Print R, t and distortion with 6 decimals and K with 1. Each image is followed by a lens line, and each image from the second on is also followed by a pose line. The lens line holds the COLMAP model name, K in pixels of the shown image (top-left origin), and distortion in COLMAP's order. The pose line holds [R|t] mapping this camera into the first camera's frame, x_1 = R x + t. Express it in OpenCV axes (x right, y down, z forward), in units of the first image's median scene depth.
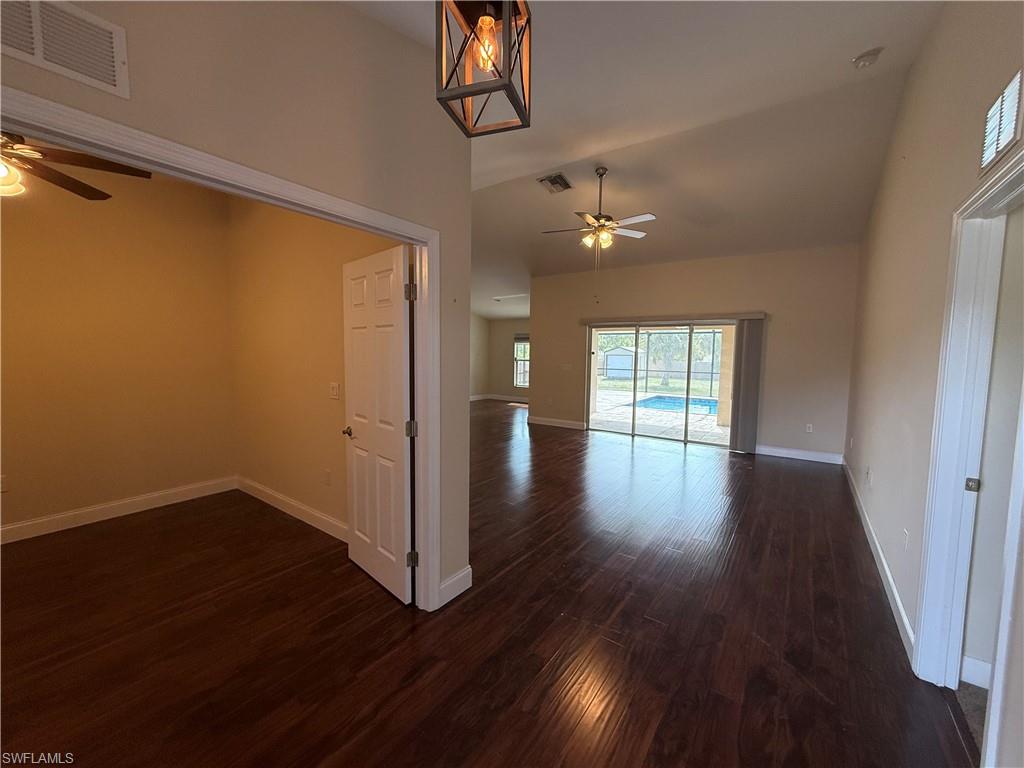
lens RADIAL K [[406.0, 0, 513.1], [0, 406.0, 380.2], [0, 0, 1]] dist [-0.001268, 0.000182]
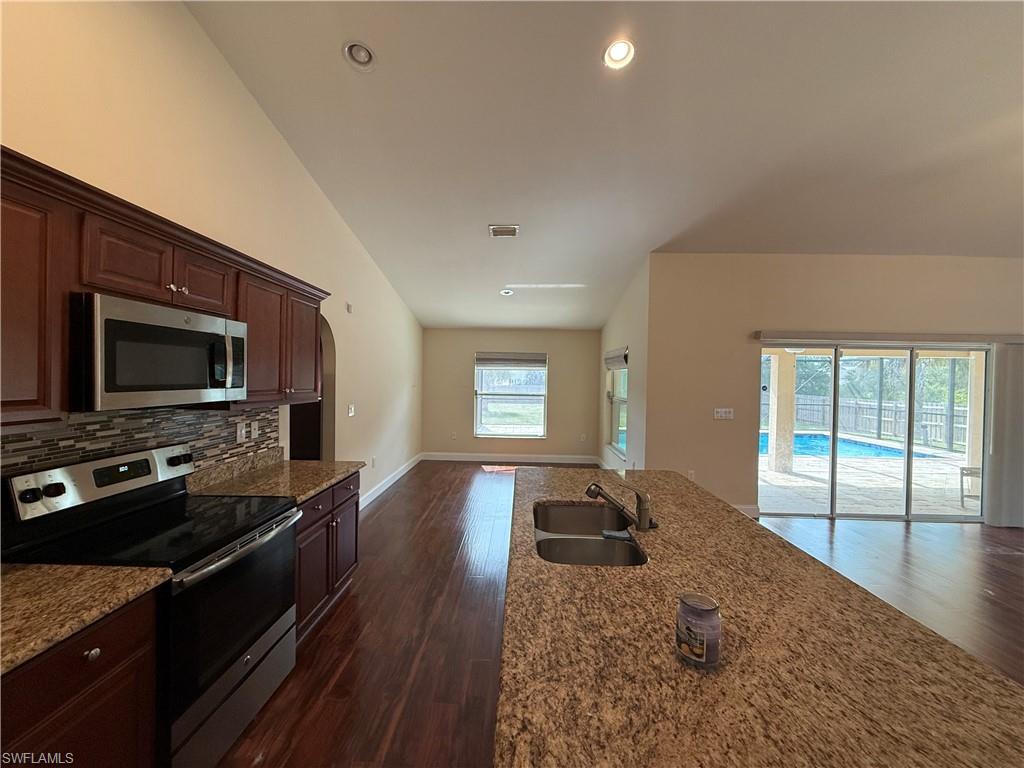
lens RADIAL K [[406.0, 0, 505.1], [0, 406.0, 381.2], [0, 0, 1]] dist [-0.001268, 0.000182]
pose [[0.834854, -0.006893, 0.550428, -0.457271], [0.034717, 0.998590, -0.040152, -0.066990], [-0.549375, 0.052631, 0.833917, 0.716914]]
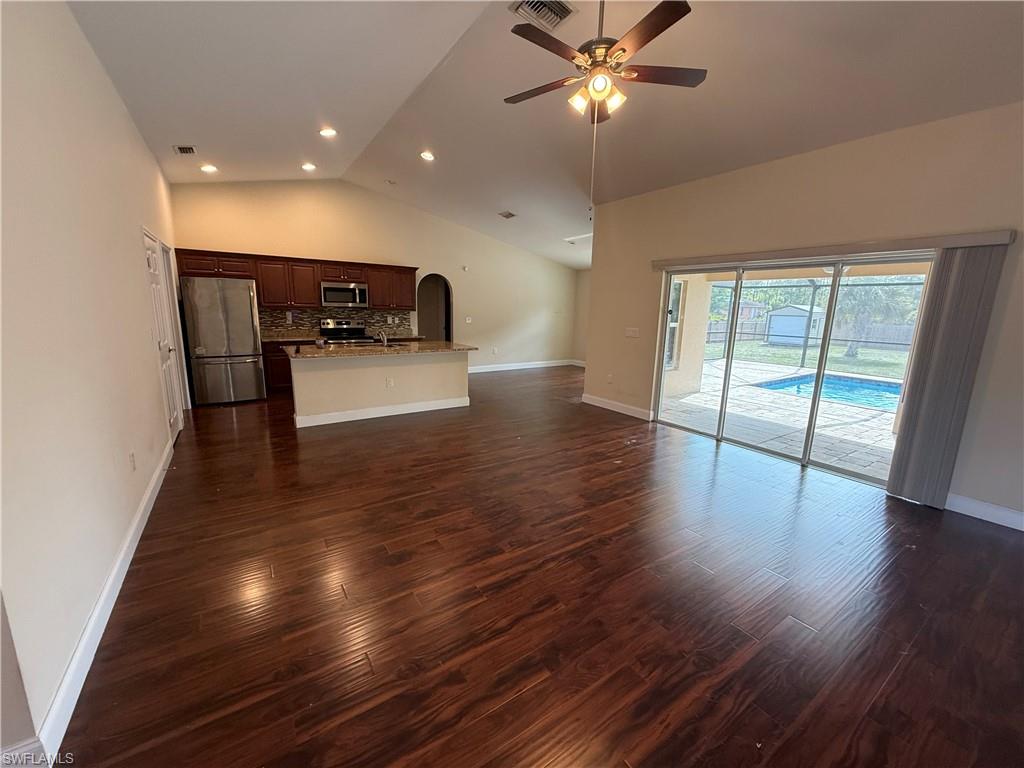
lens RADIAL K [[406.0, 0, 511.9], [0, 406.0, 385.6], [0, 0, 1]] dist [-0.001268, 0.000182]
pose [[0.936129, 0.077253, -0.343067, 0.196161], [-0.036664, 0.991696, 0.123266, -0.019329], [0.349741, -0.102815, 0.931188, 0.265521]]
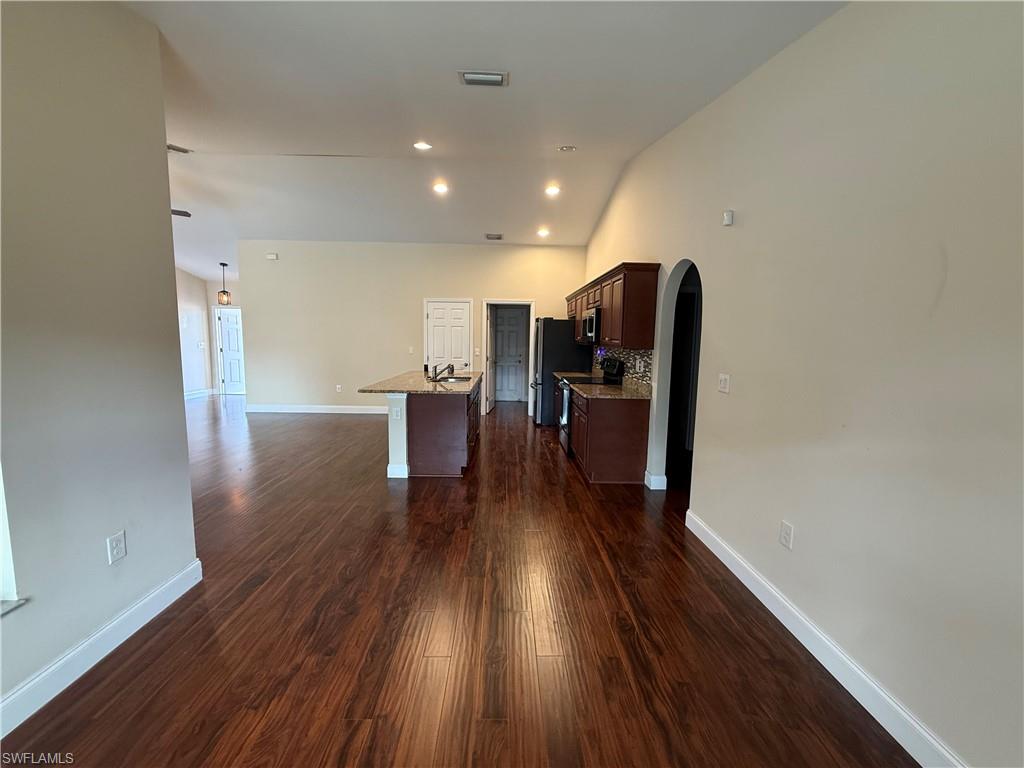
lens RADIAL K [[406.0, 0, 512.0], [0, 406.0, 383.1], [0, 0, 1]] dist [-0.001268, 0.000182]
pose [[-0.798014, 0.041164, -0.601232, 0.028736], [-0.070538, 0.984427, 0.161024, -0.099861], [0.598497, 0.170909, -0.782682, 1.470608]]
